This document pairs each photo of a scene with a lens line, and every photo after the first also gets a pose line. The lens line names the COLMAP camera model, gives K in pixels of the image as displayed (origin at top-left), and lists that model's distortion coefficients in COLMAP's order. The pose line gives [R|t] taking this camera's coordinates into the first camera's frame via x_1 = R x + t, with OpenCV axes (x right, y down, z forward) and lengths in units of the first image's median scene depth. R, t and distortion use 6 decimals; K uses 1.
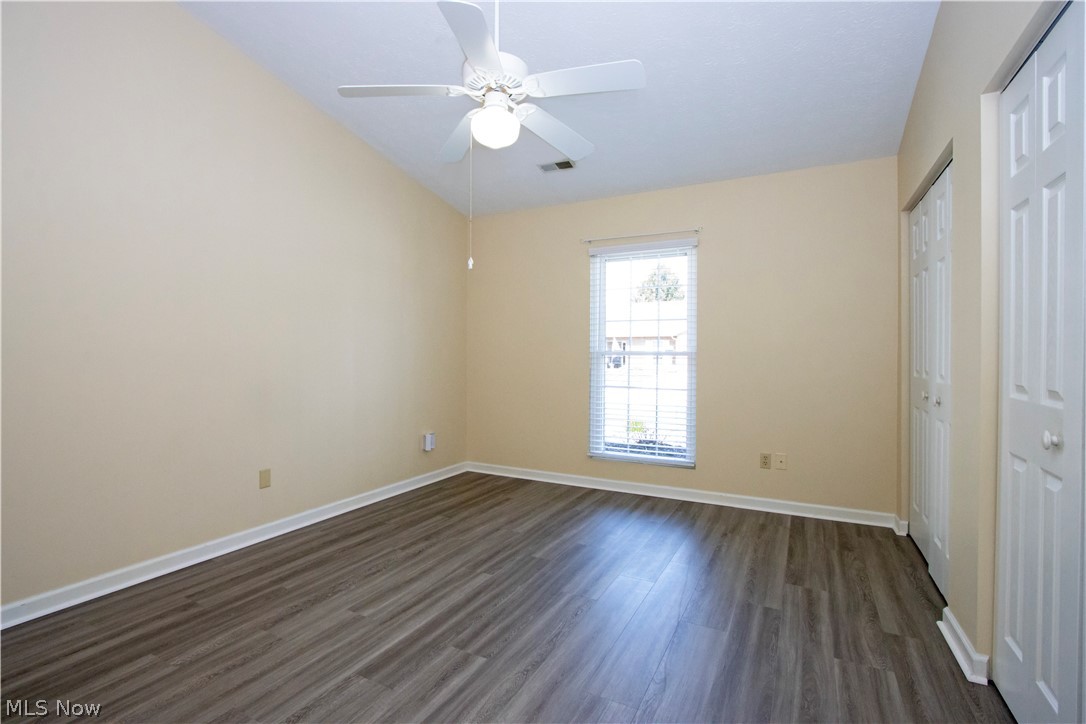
lens RADIAL K [[502.0, 0, 535.1], [0, 502.0, 351.6], [0, 0, 1]] dist [-0.013531, 0.001452]
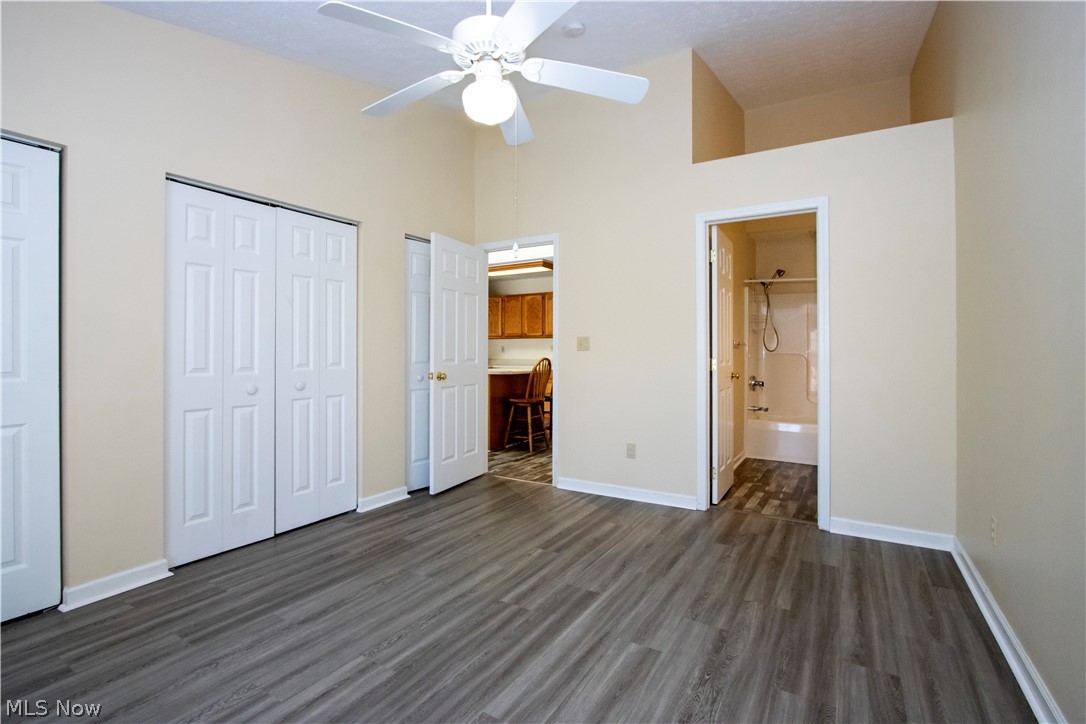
lens RADIAL K [[502.0, 0, 535.1], [0, 502.0, 351.6], [0, 0, 1]] dist [-0.013531, 0.001452]
pose [[-0.997983, -0.000847, 0.063478, -0.236121], [-0.001287, 0.999976, -0.006880, 0.014097], [-0.063471, -0.006947, -0.997960, 2.032003]]
